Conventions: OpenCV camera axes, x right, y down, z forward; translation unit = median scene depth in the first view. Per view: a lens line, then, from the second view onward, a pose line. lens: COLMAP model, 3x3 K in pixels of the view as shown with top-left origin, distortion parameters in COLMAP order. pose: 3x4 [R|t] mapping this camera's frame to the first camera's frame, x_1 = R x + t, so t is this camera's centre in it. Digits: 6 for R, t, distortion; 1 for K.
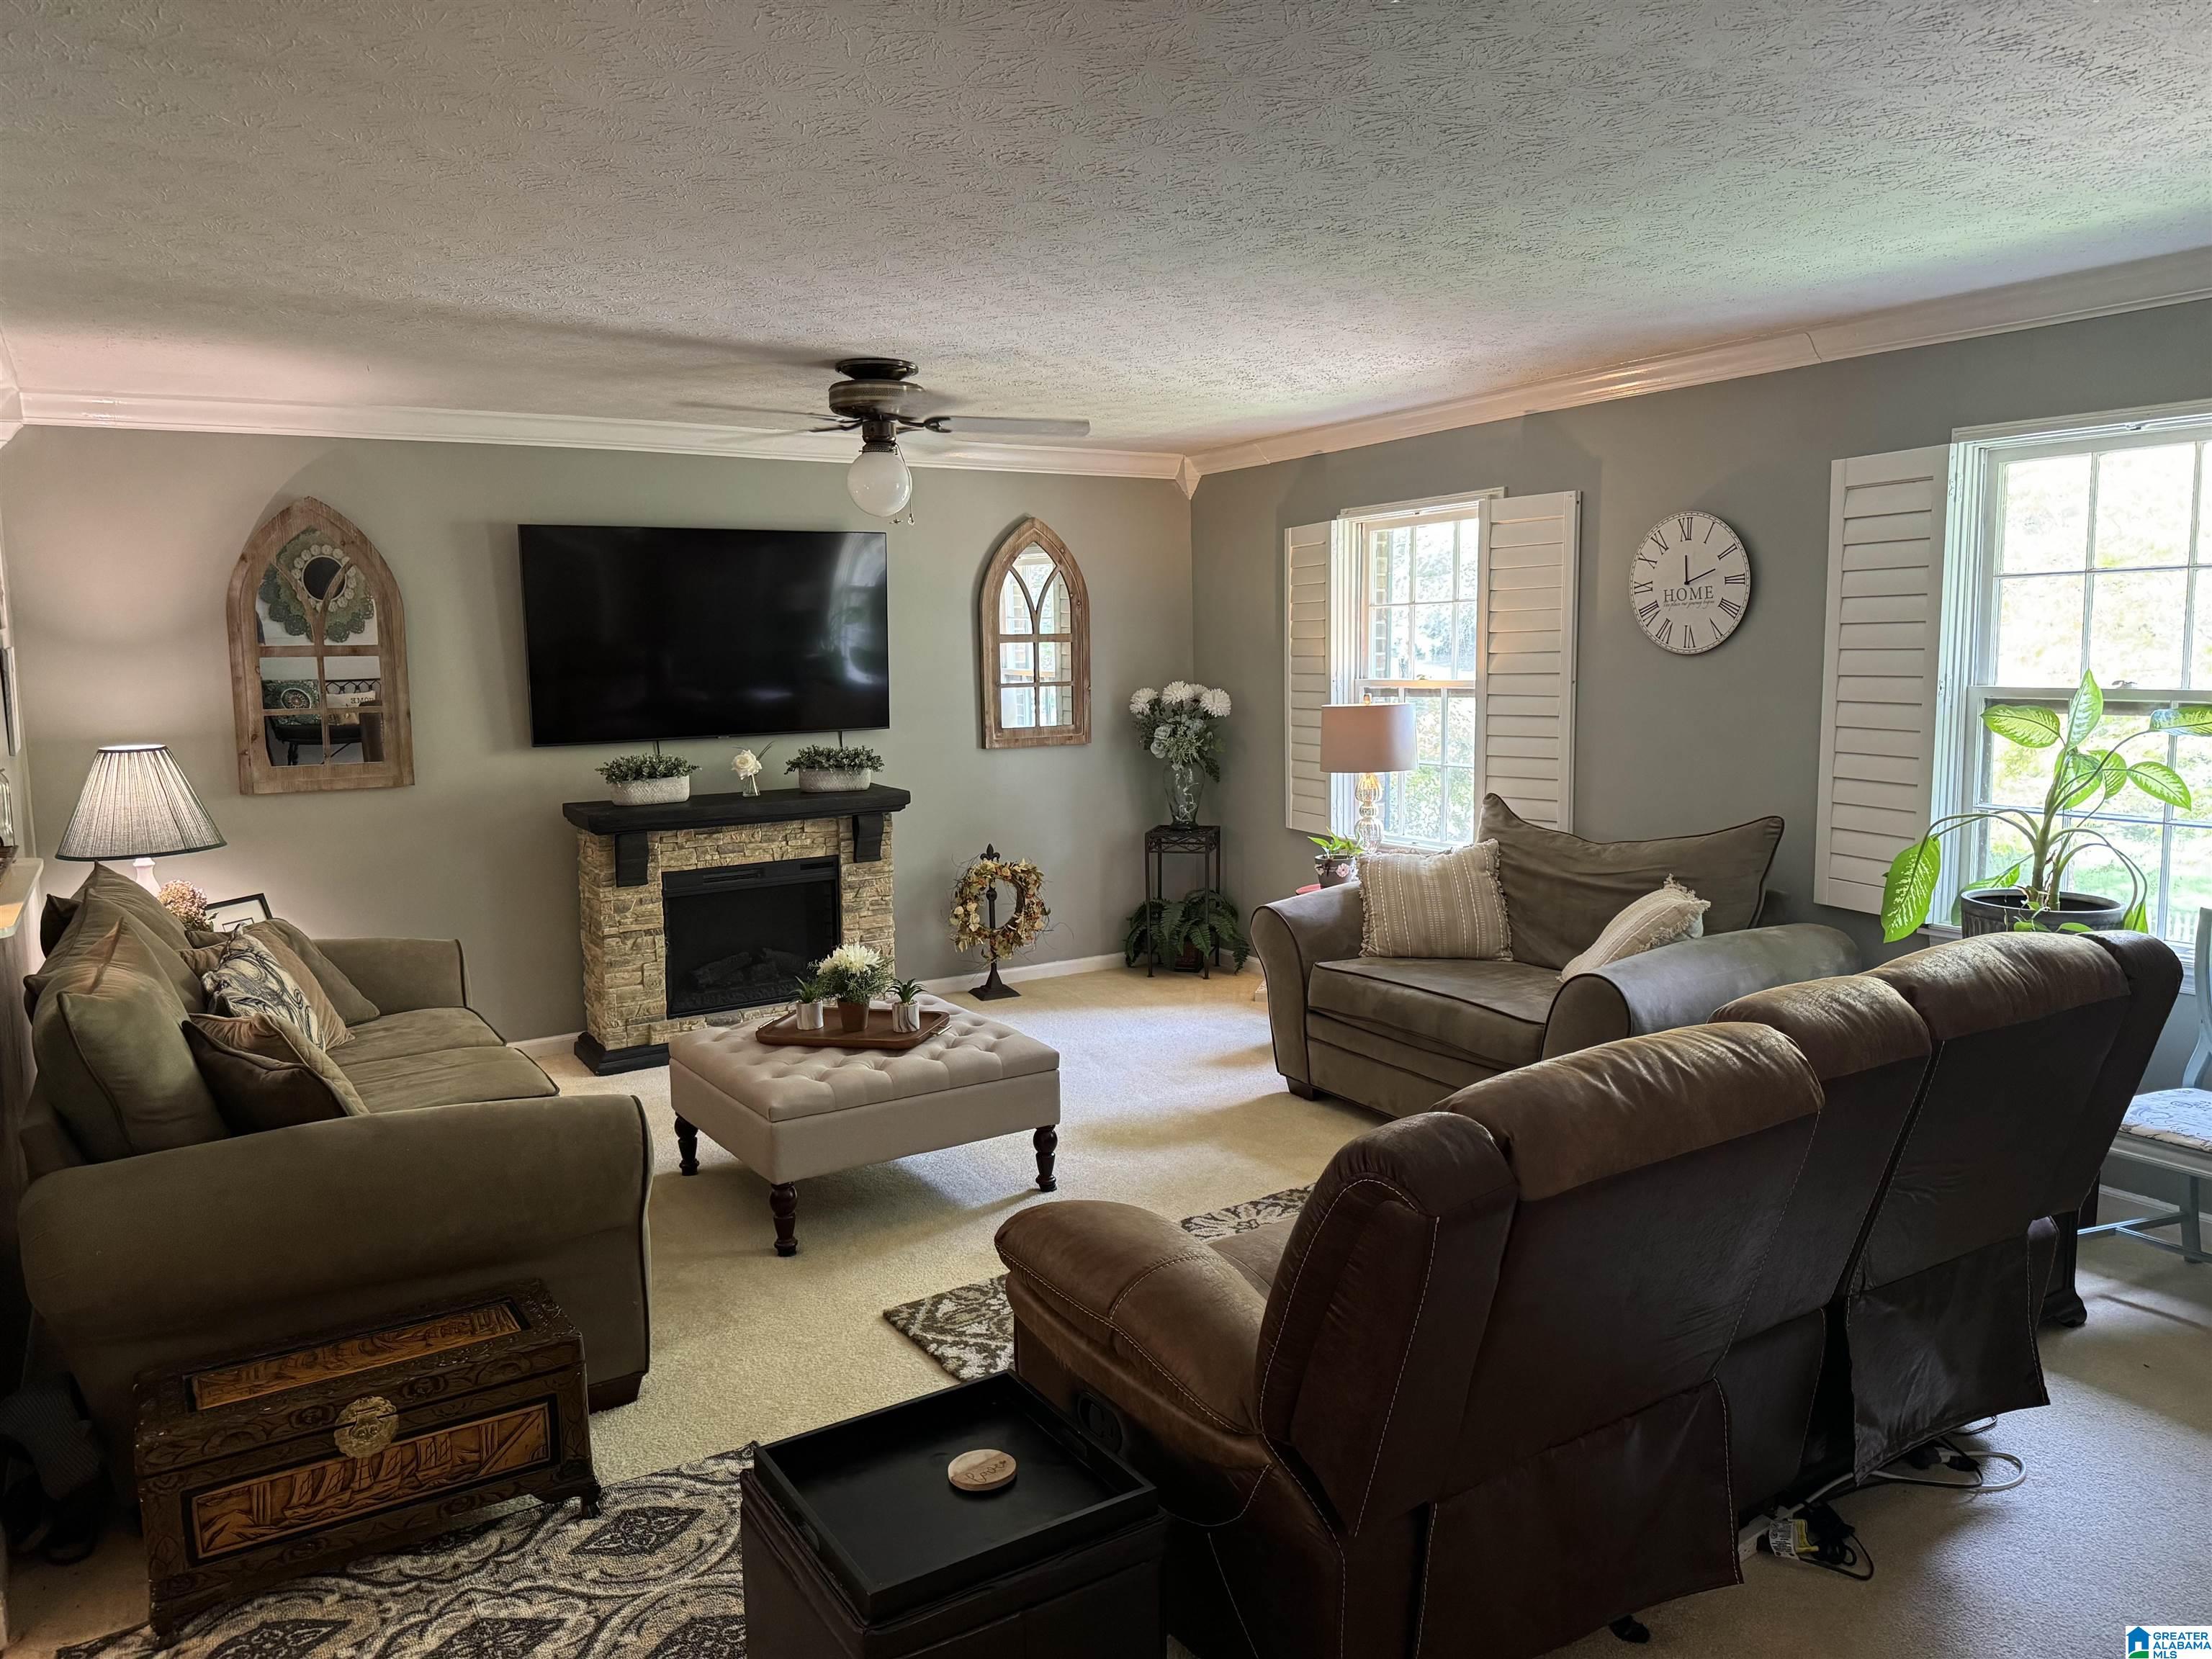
lens RADIAL K [[1544.7, 0, 1095.9], [0, 1544.7, 830.0], [0, 0, 1]] dist [0.122344, -0.187045]
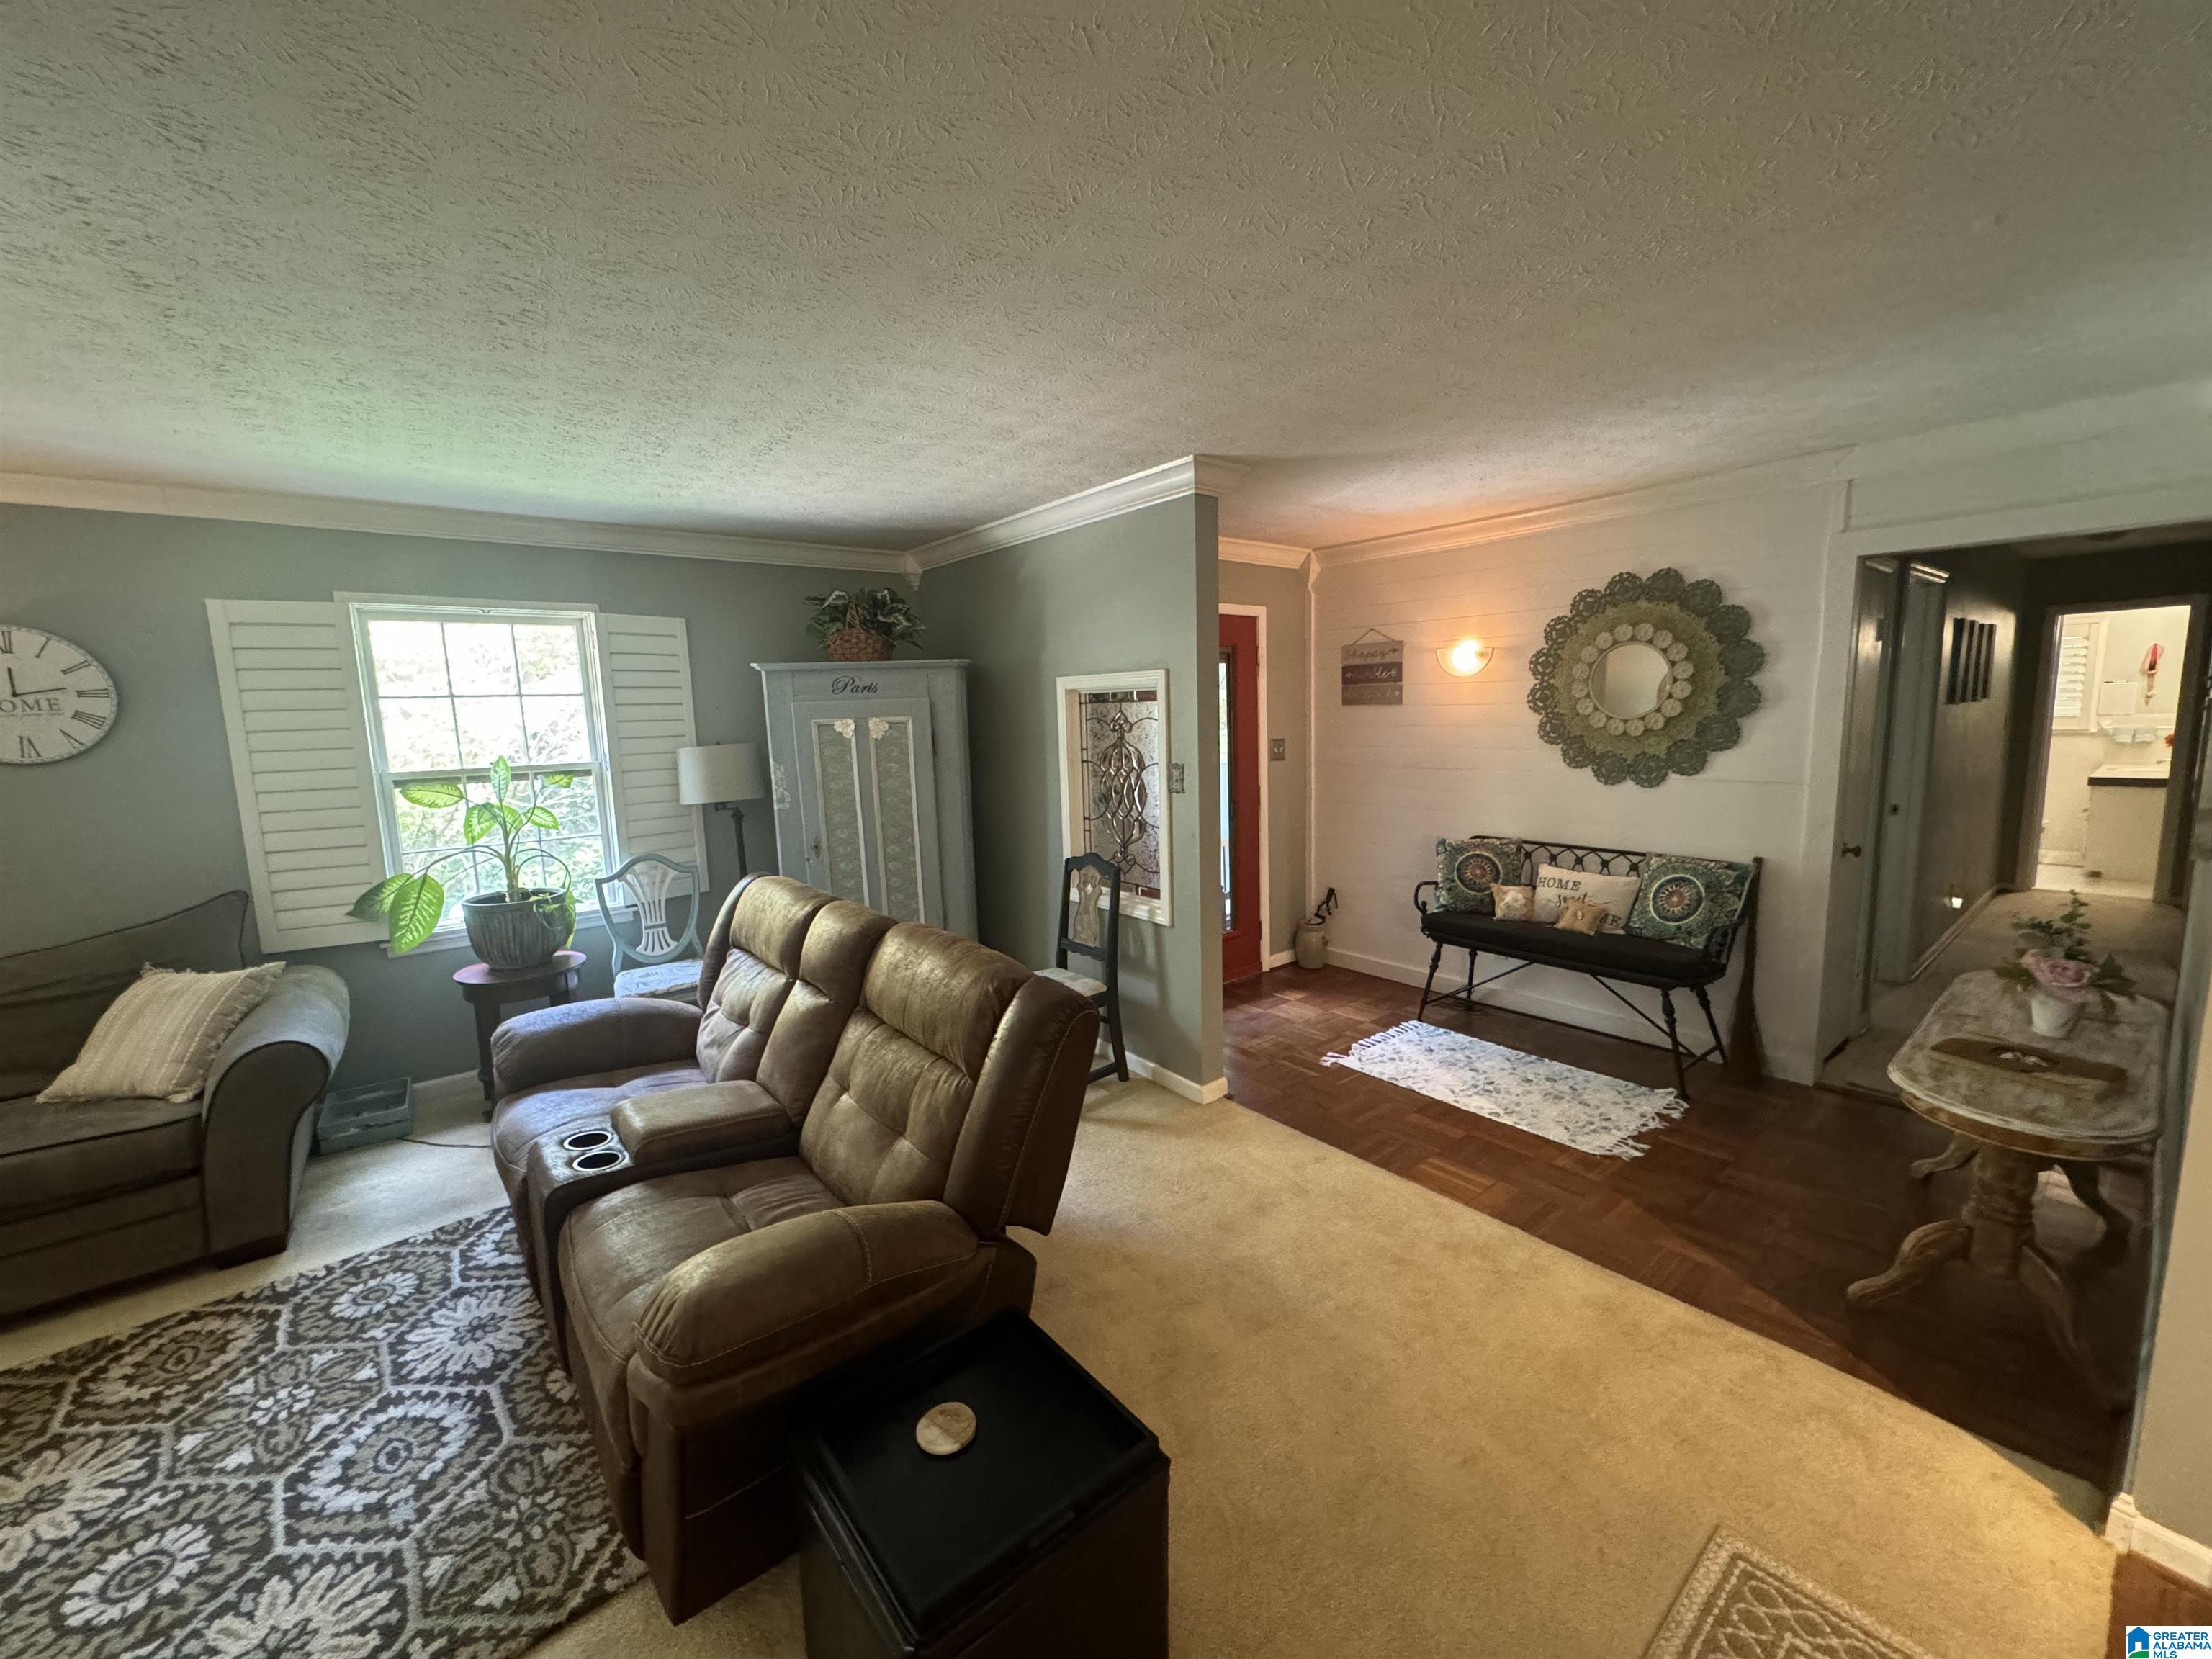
lens RADIAL K [[882.4, 0, 1107.6], [0, 882.4, 827.6], [0, 0, 1]] dist [-0.003112, 0.001019]
pose [[-0.131530, -0.113829, 0.984755, -0.272277], [0.148262, 0.979953, 0.133077, -0.040172], [-0.980162, 0.163506, -0.112017, 0.351729]]
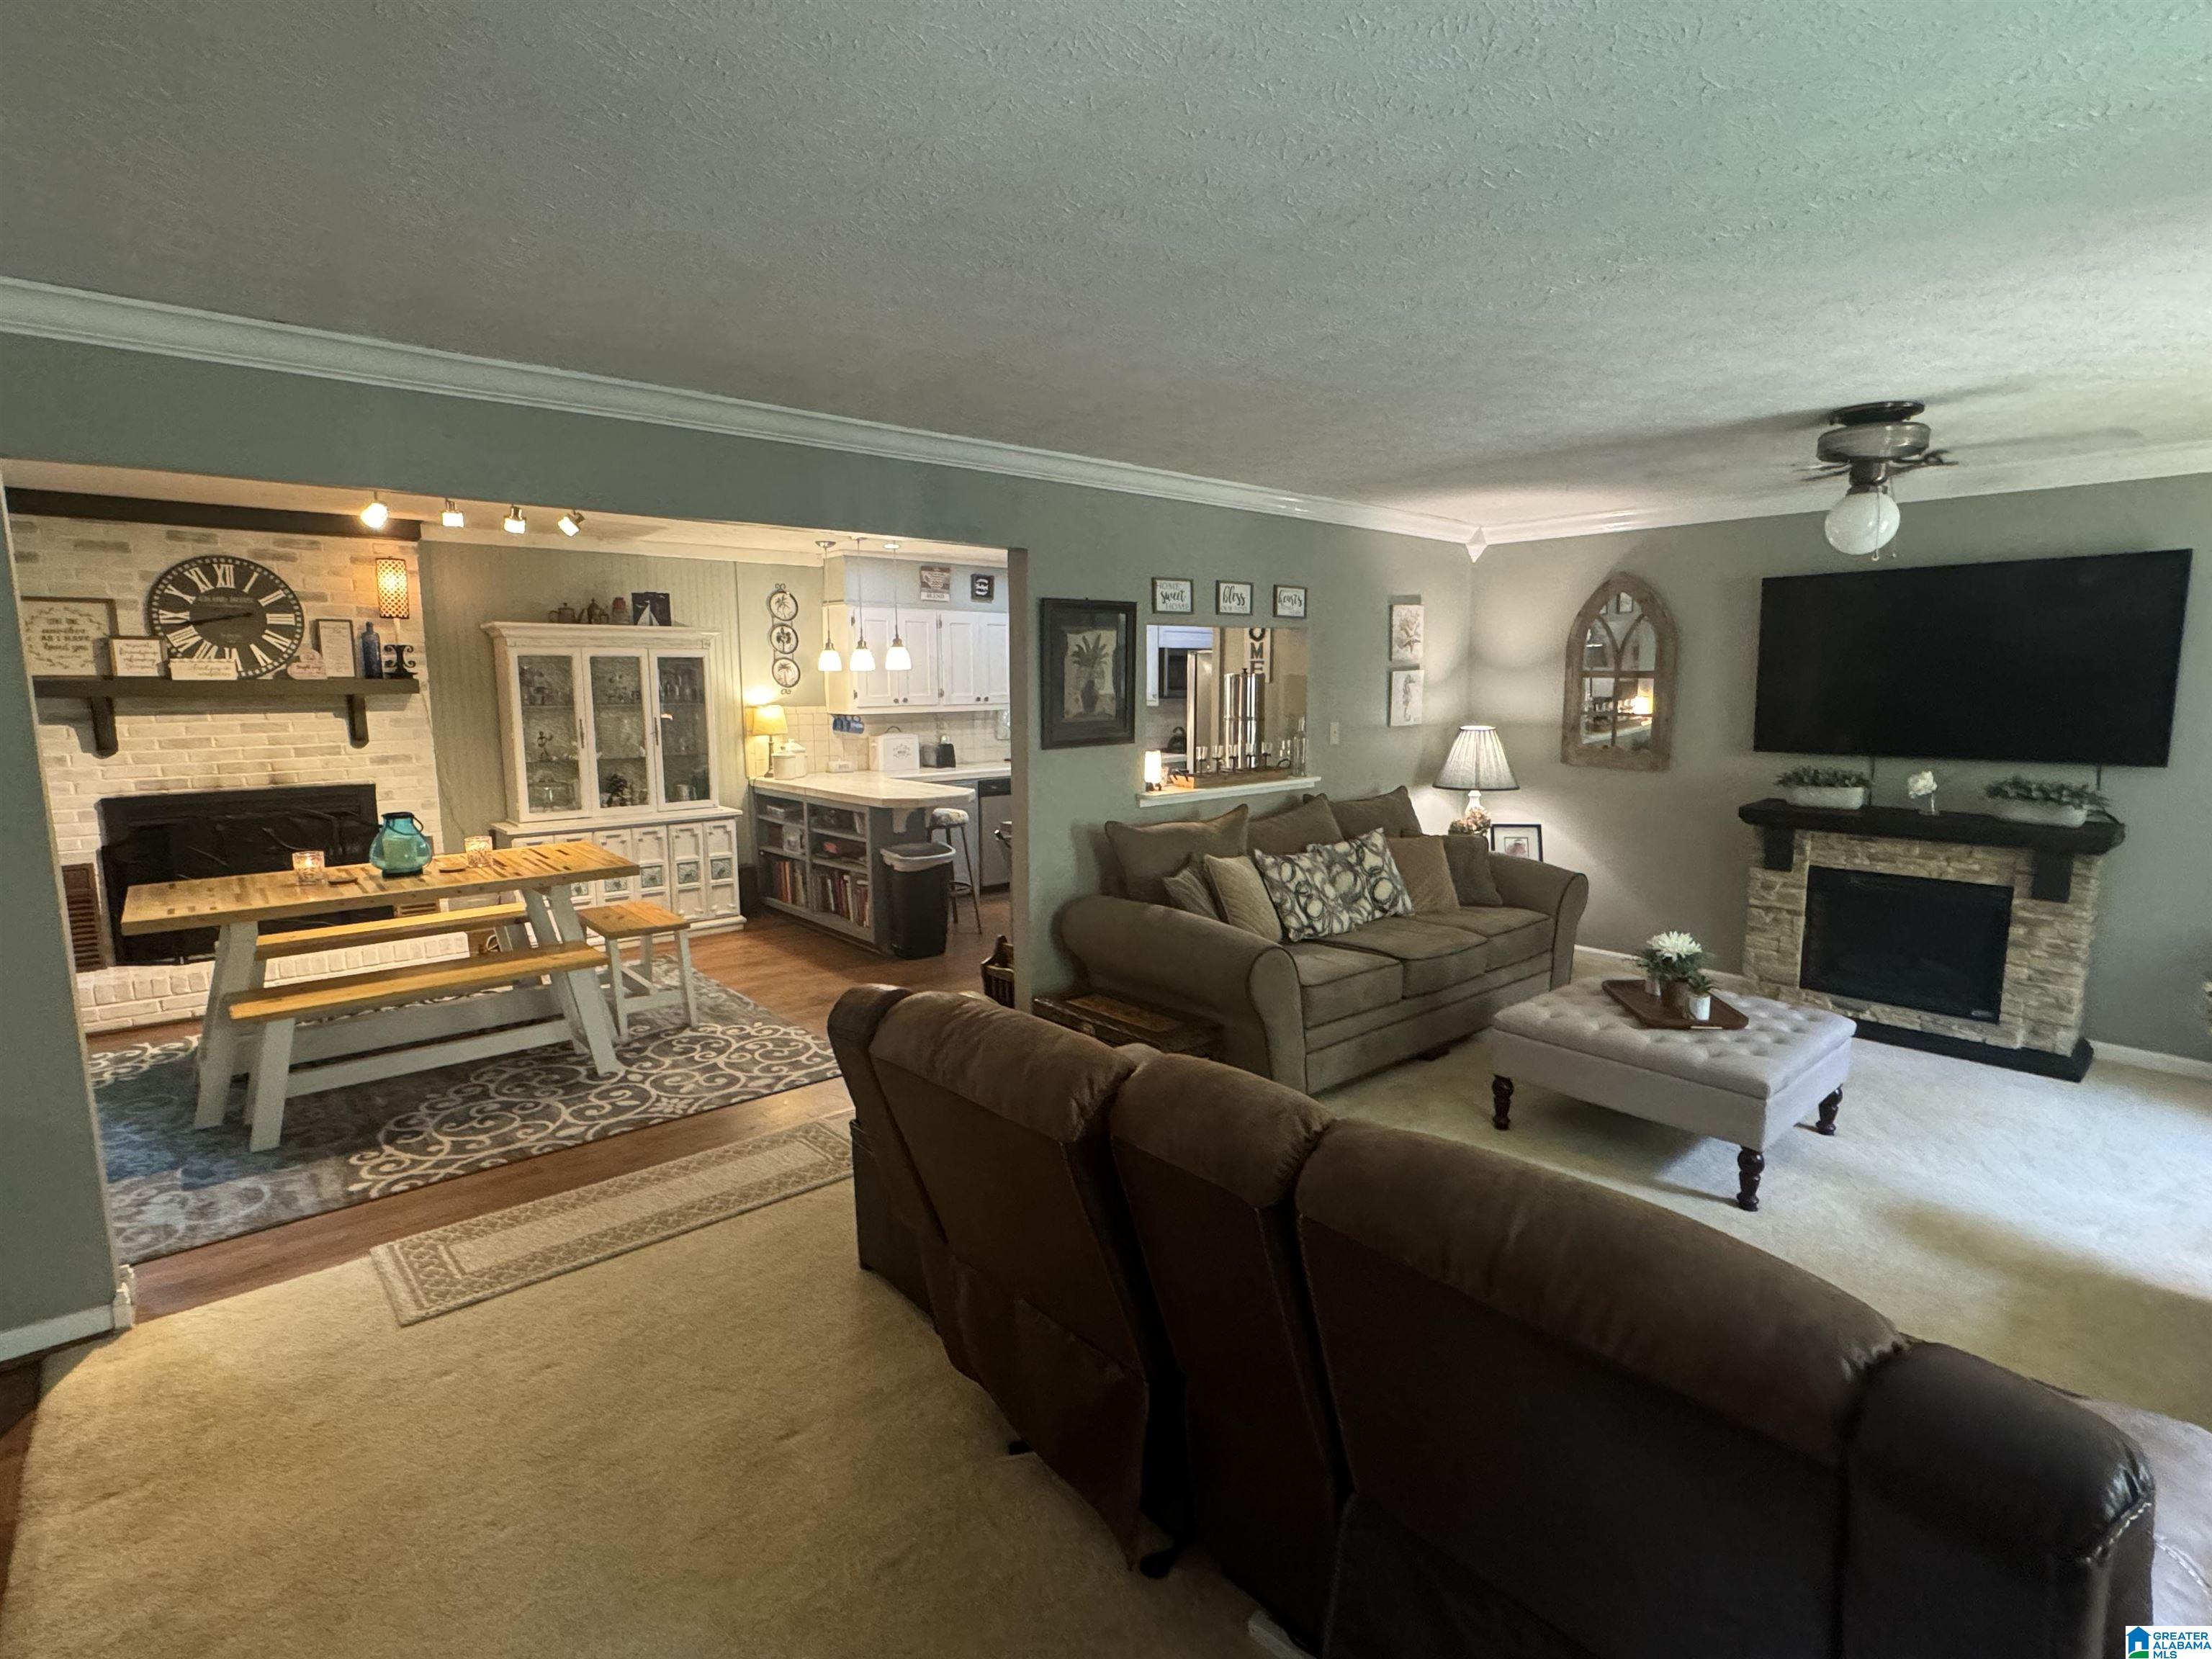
lens RADIAL K [[1081.0, 0, 1103.6], [0, 1081.0, 830.2], [0, 0, 1]] dist [-0.000486, -0.000008]
pose [[0.168225, 0.160663, -0.972568, 0.459557], [-0.117396, 0.982872, 0.142059, -0.056748], [0.978733, 0.090278, 0.184205, 0.347204]]
